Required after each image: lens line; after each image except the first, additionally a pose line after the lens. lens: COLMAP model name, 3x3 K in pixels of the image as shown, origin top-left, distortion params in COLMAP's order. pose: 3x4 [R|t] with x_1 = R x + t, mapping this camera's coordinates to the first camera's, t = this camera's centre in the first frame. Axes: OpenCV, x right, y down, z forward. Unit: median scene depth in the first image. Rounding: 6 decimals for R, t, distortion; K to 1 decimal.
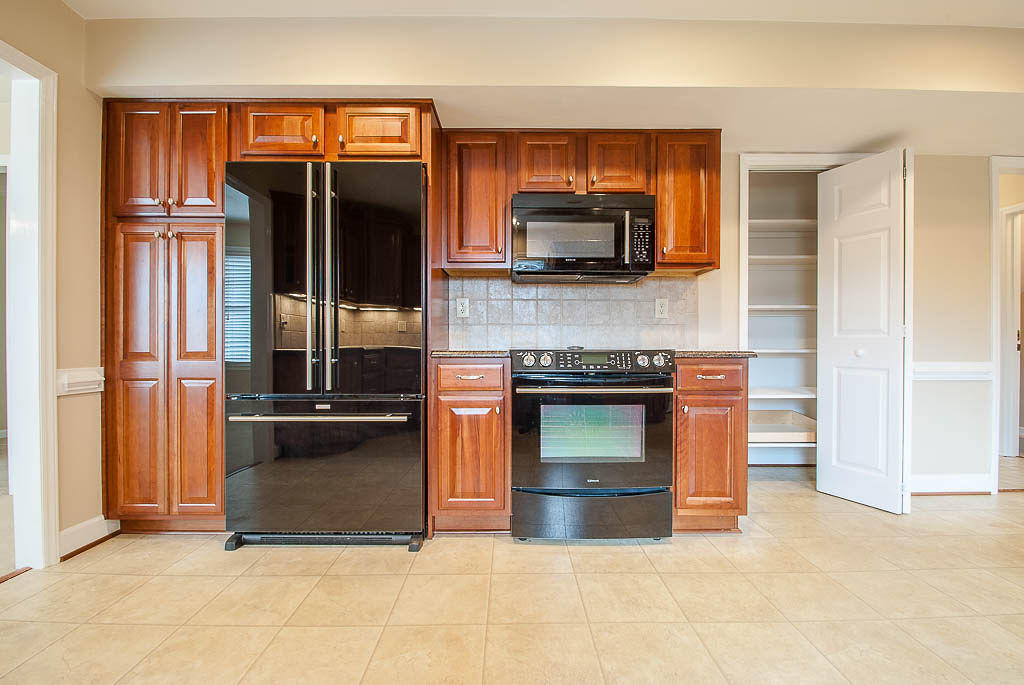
lens RADIAL K [[463.0, 0, 501.6], [0, 463.0, 344.7], [0, 0, 1]] dist [-0.011759, -0.001064]
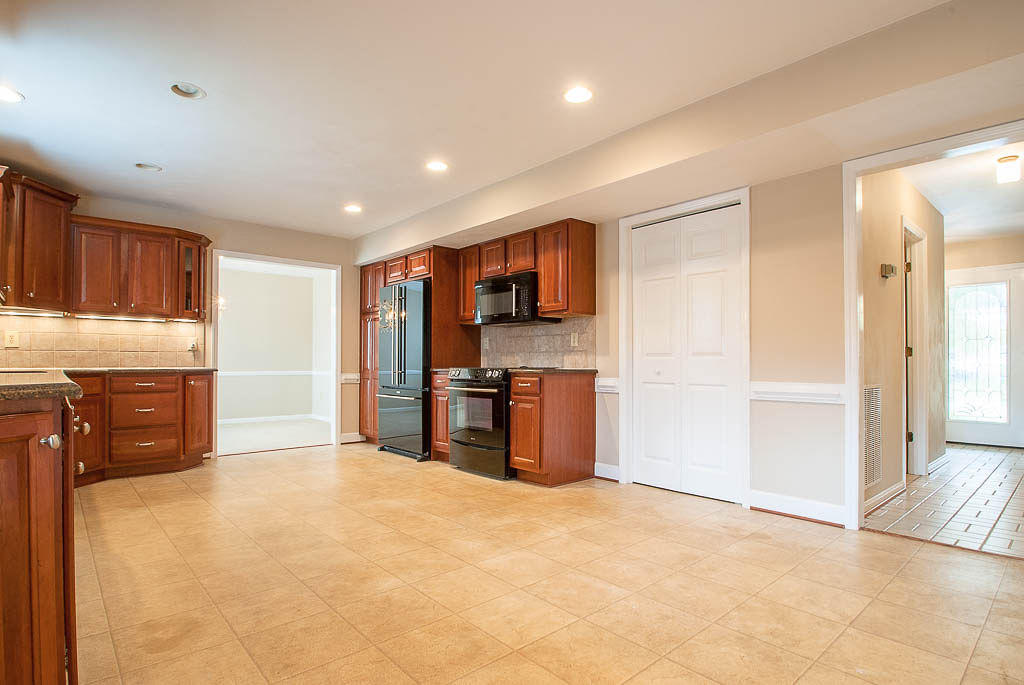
lens RADIAL K [[529.5, 0, 510.4], [0, 529.5, 360.4], [0, 0, 1]] dist [-0.020904, -0.000498]
pose [[0.657574, -0.004701, -0.753375, 1.821923], [-0.005582, 0.999923, -0.011112, 0.004925], [0.753369, 0.011512, 0.657497, -0.272745]]
